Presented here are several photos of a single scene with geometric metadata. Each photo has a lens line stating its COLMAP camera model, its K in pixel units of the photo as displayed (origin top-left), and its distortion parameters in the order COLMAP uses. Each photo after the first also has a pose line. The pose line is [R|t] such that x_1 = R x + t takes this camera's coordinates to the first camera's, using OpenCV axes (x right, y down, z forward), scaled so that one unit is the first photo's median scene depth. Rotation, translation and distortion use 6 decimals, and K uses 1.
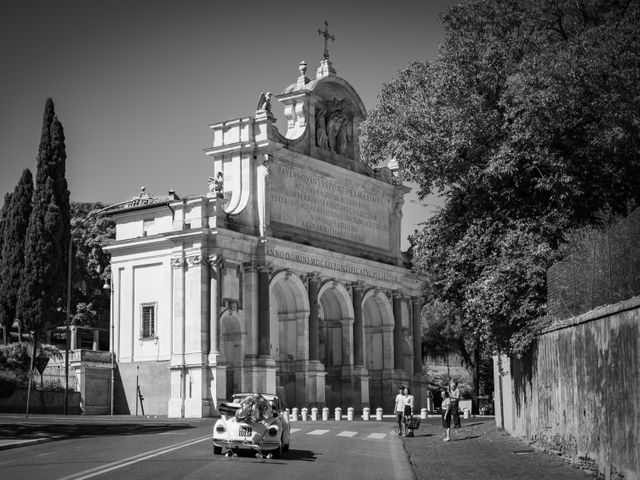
lens RADIAL K [[1222.7, 0, 258.9], [0, 1222.7, 253.2], [0, 0, 1]] dist [-0.007949, -0.006145]
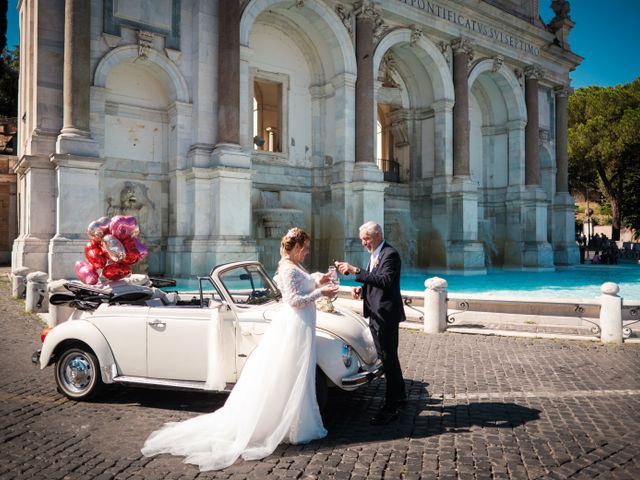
lens RADIAL K [[510.0, 0, 320.0], [0, 510.0, 240.0], [0, 0, 1]] dist [-0.003721, 0.000840]
pose [[0.957069, 0.003642, -0.289837, 0.088171], [0.040309, 0.988533, 0.145526, 0.083304], [0.287043, -0.150962, 0.945948, 0.731174]]
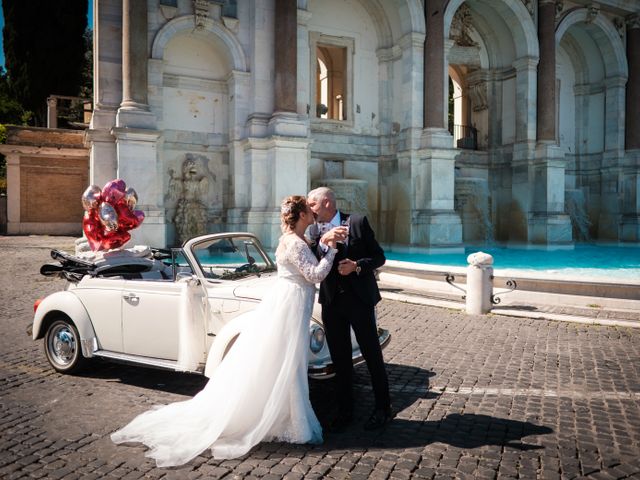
lens RADIAL K [[517.4, 0, 323.9], [0, 517.4, 230.2], [0, 0, 1]] dist [-0.003247, -0.000792]
pose [[0.896287, 0.018502, -0.443089, 0.096151], [0.064161, 0.983208, 0.170840, 0.084881], [0.438809, -0.181550, 0.880049, 0.739721]]
